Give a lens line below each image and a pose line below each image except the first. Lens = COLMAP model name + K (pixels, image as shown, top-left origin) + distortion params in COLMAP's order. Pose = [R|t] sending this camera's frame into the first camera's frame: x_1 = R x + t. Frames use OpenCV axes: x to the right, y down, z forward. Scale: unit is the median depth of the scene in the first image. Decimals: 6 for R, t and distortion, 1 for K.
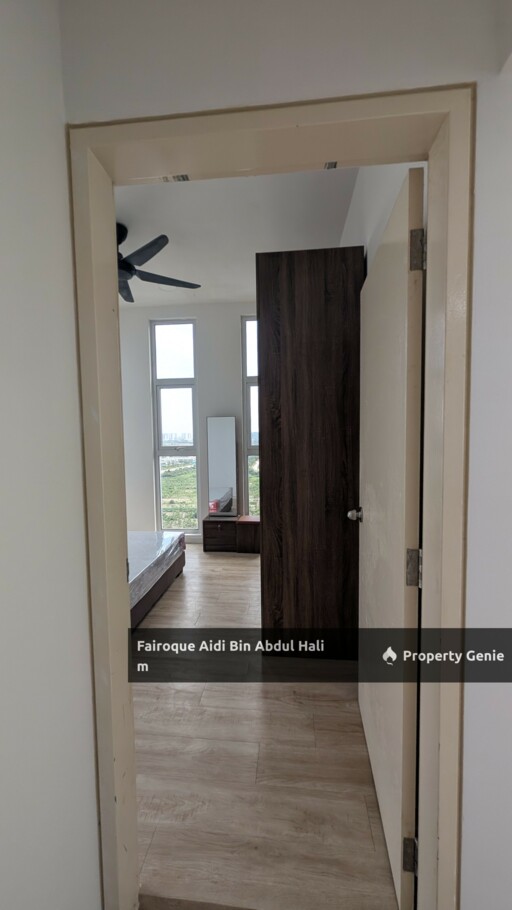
lens RADIAL K [[350.7, 0, 253.8], [0, 350.7, 455.0], [0, 0, 1]] dist [-0.000228, 0.000096]
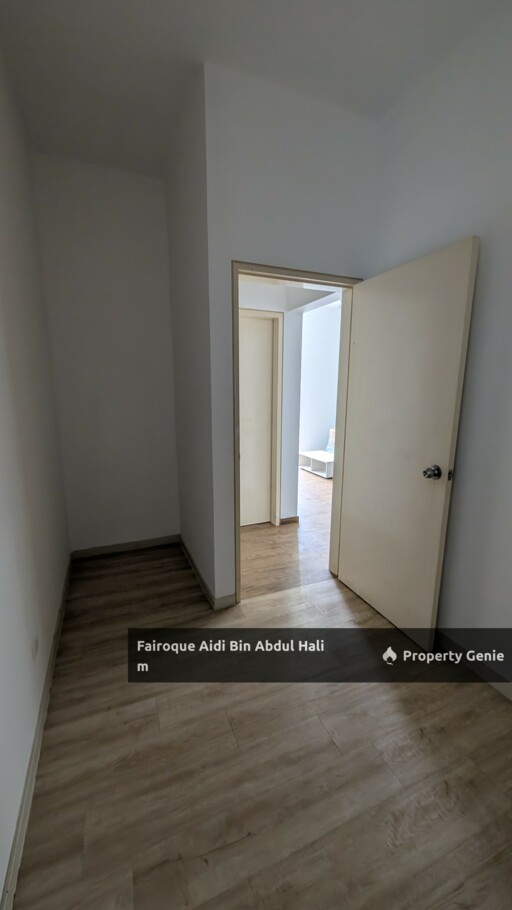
lens RADIAL K [[349.4, 0, 255.1], [0, 349.4, 454.5], [0, 0, 1]] dist [-0.000235, -0.000177]
pose [[-0.865994, 0.108003, -0.488252, 0.218971], [-0.020745, 0.967797, 0.250875, -0.049338], [0.499624, 0.227385, -0.835866, 0.645608]]
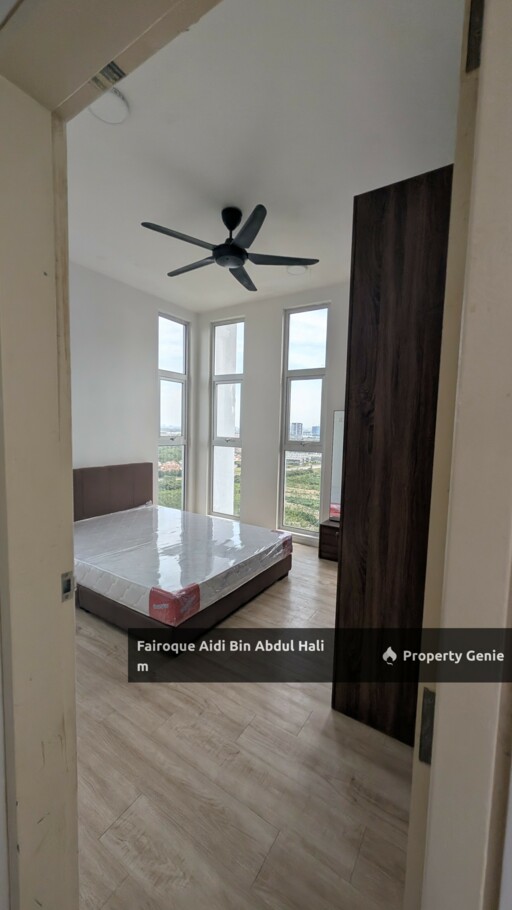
lens RADIAL K [[349.4, 0, 255.1], [0, 349.4, 454.5], [0, 0, 1]] dist [-0.000235, -0.000177]
pose [[0.891071, 0.073421, -0.447885, 0.147583], [-0.066390, 0.997300, 0.031401, -0.016508], [0.448981, 0.001754, 0.893539, 0.166094]]
